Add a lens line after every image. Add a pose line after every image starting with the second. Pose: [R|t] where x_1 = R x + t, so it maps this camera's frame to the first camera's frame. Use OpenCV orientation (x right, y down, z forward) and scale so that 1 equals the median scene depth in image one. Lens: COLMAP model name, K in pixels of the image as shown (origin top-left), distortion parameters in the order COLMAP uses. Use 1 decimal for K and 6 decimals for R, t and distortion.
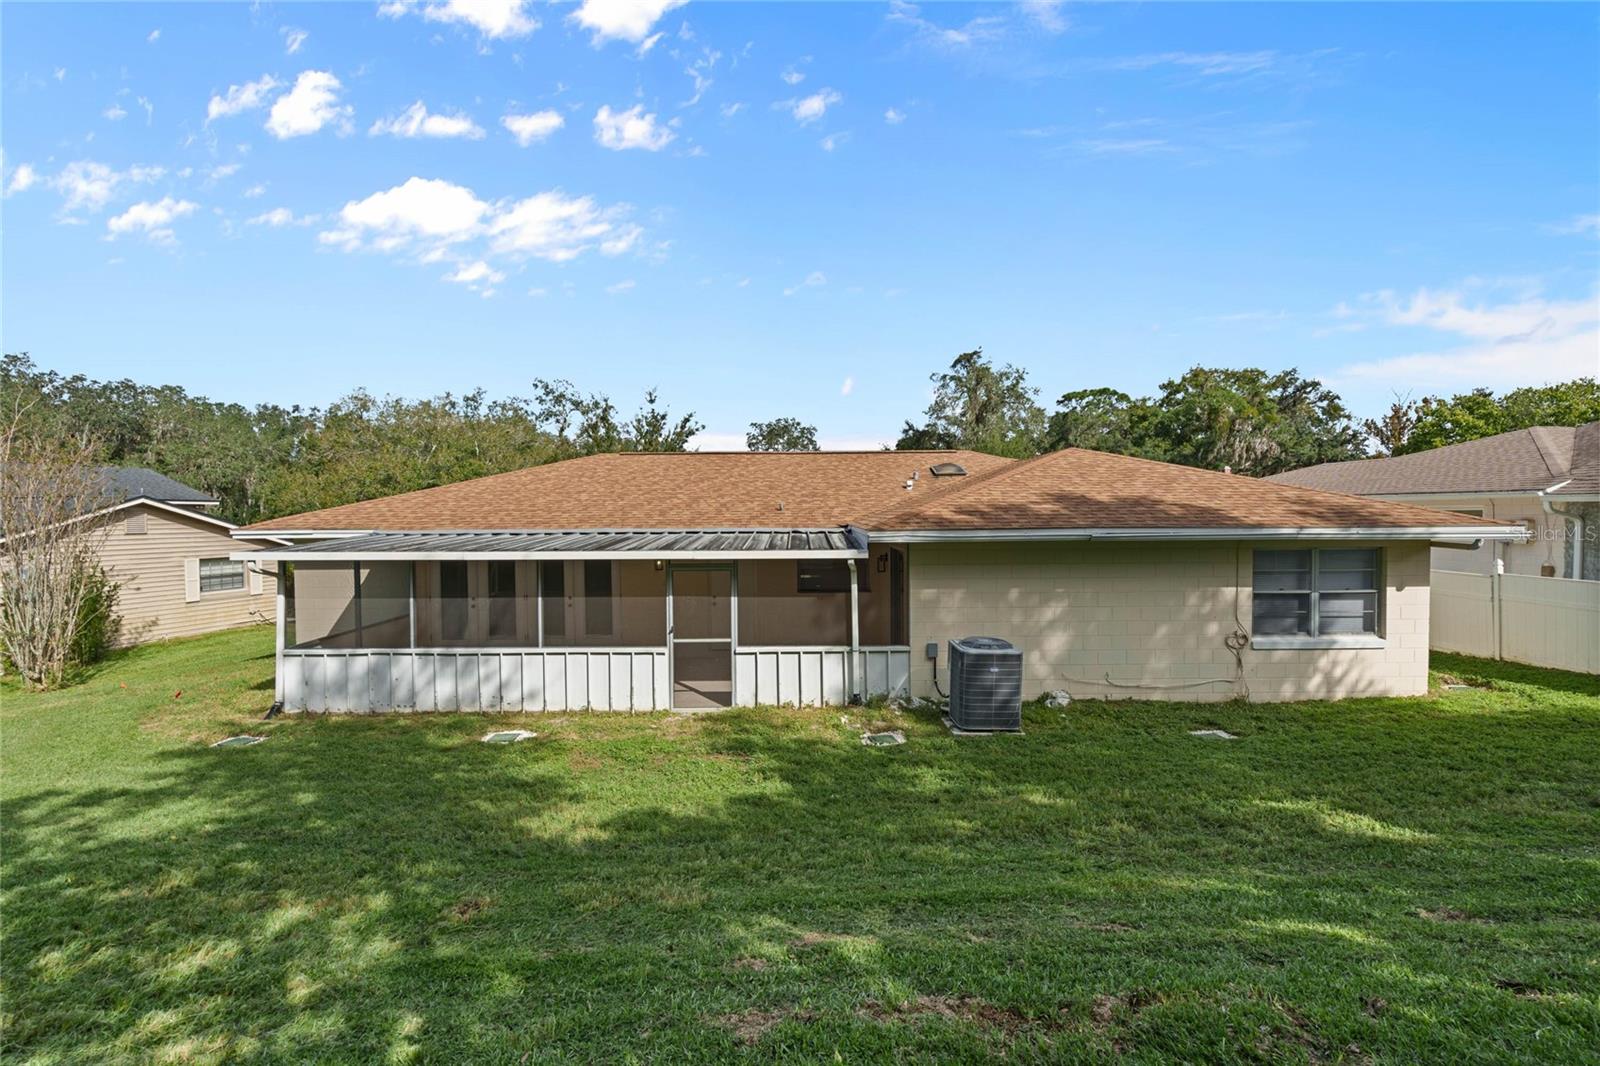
lens RADIAL K [[735.0, 0, 800.7], [0, 735.0, 530.8], [0, 0, 1]] dist [-0.001566, 0.001187]
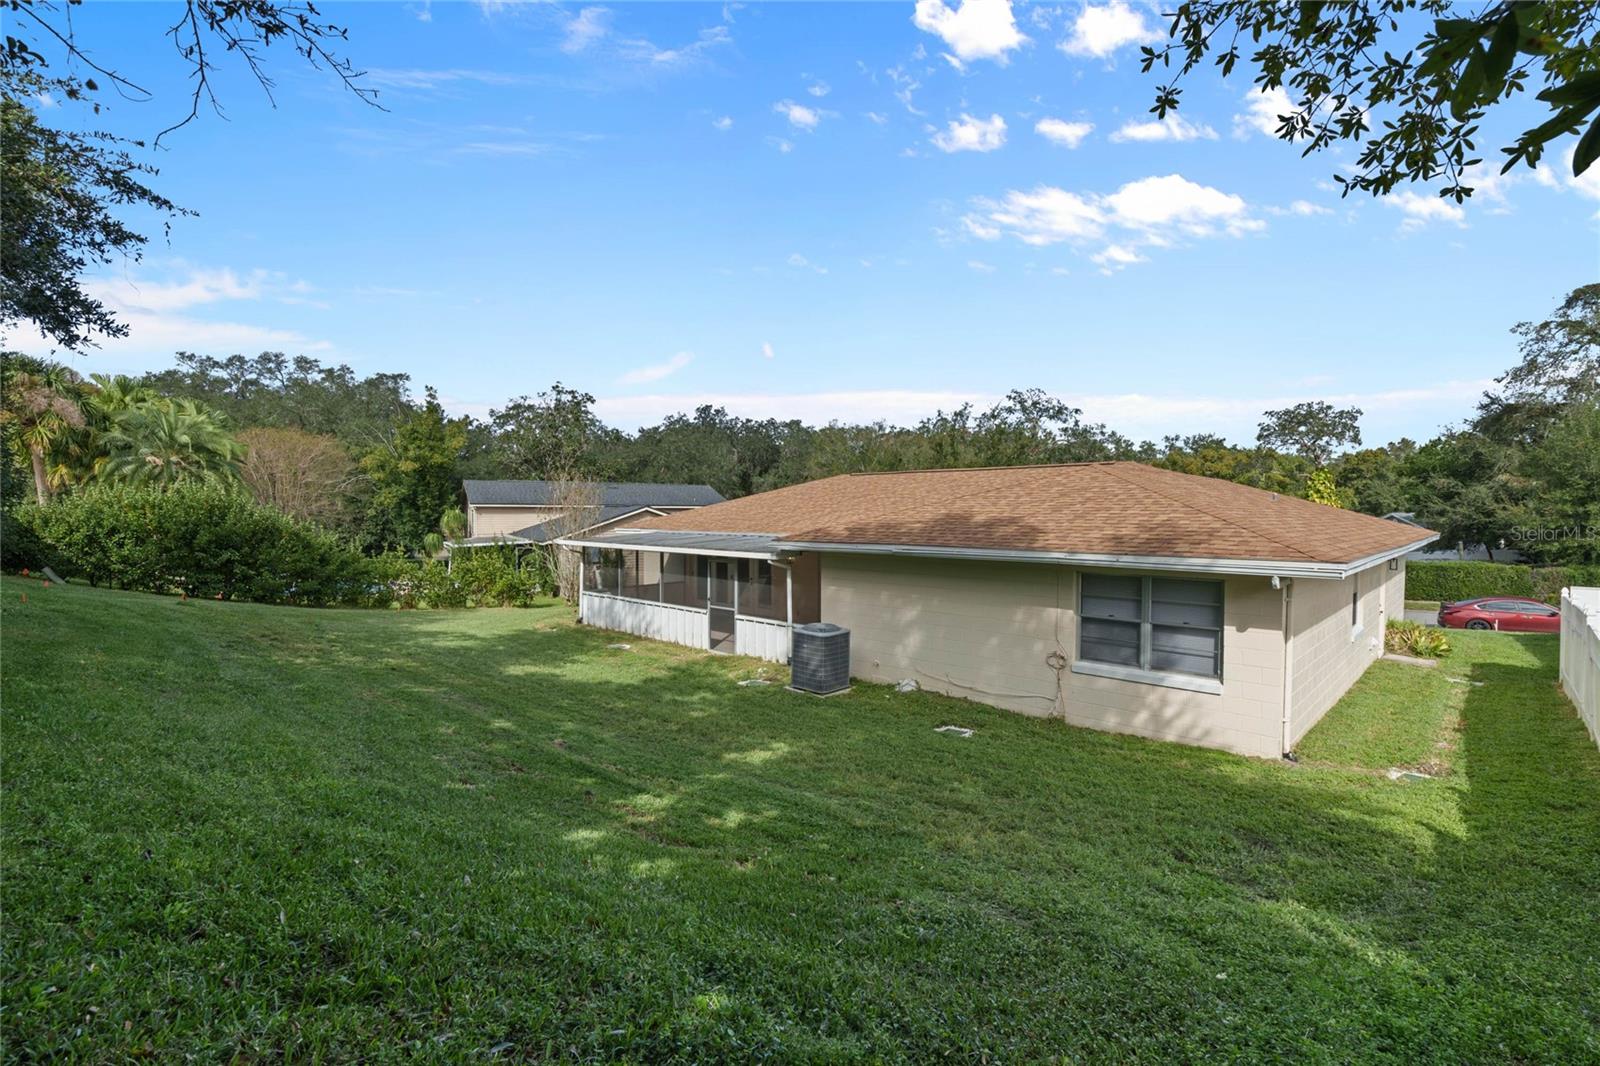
lens RADIAL K [[735.0, 0, 784.1], [0, 735.0, 527.3], [0, 0, 1]] dist [-0.001566, 0.001187]
pose [[0.703123, 0.023591, -0.710676, 1.047134], [-0.024514, 0.999660, 0.008930, -0.036750], [0.710645, 0.011143, 0.703462, 0.006097]]
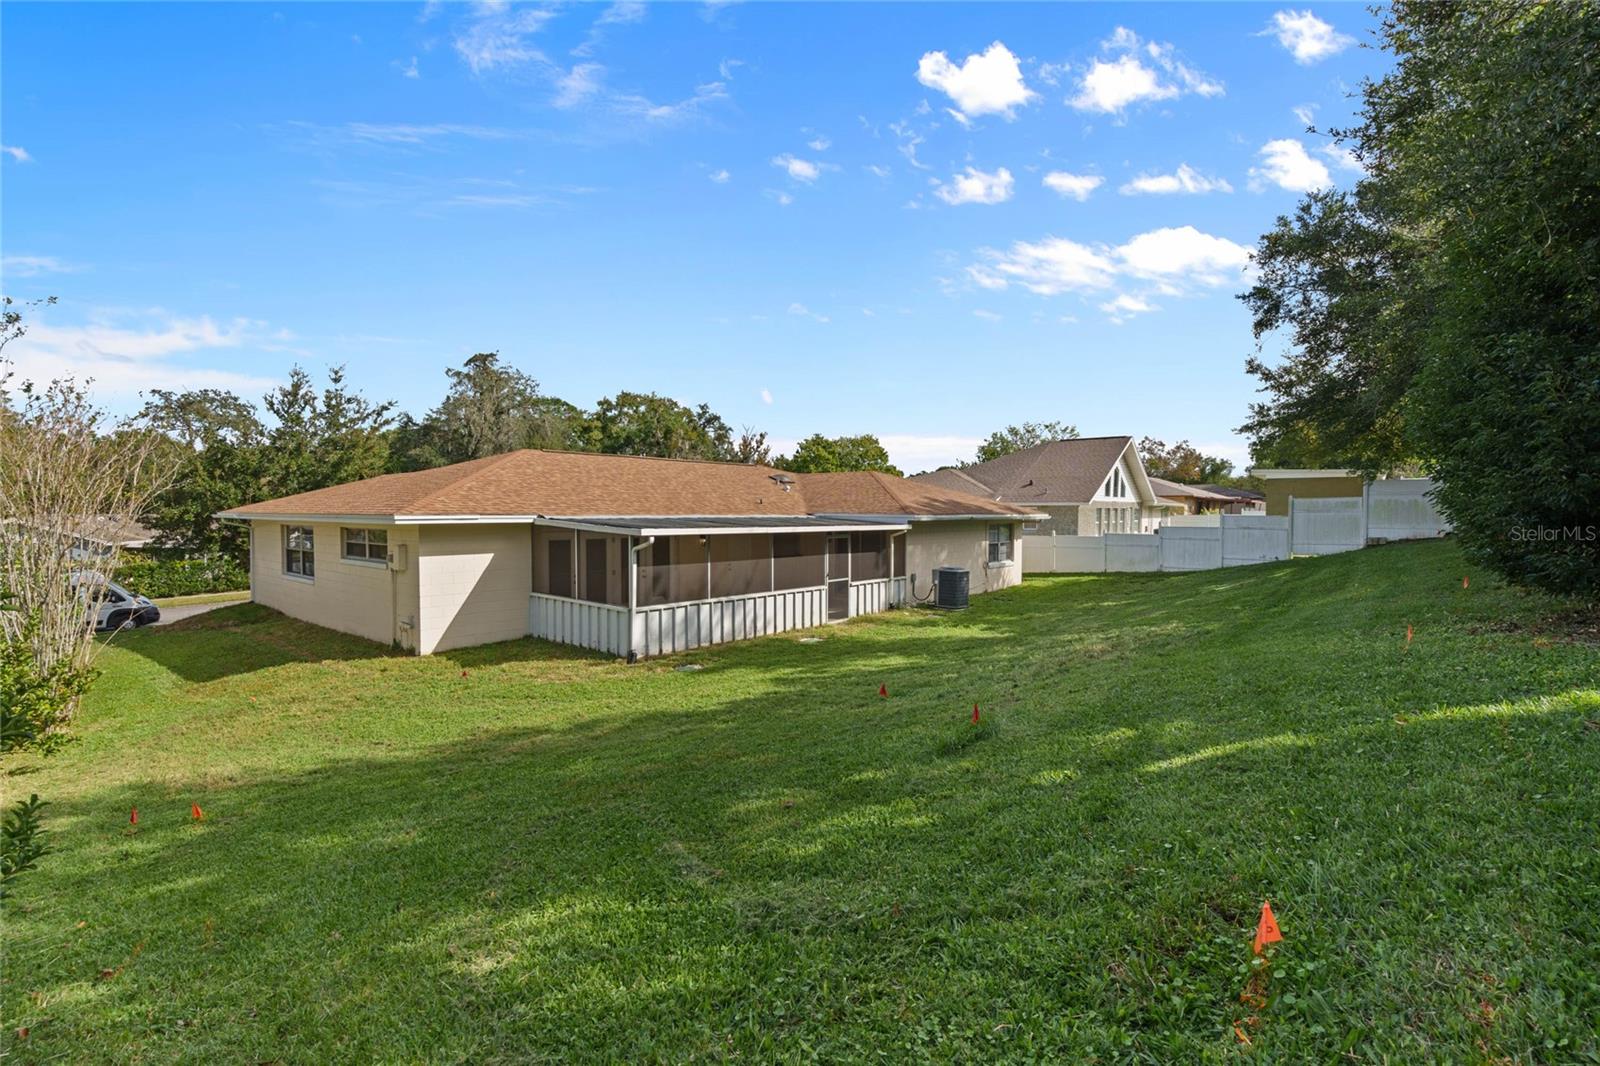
lens RADIAL K [[735.0, 0, 802.1], [0, 735.0, 529.5], [0, 0, 1]] dist [-0.001566, 0.001187]
pose [[0.651724, -0.011338, 0.758372, -0.741871], [0.012449, 0.999913, 0.004251, 0.012743], [-0.758354, 0.006670, 0.651809, -0.018695]]
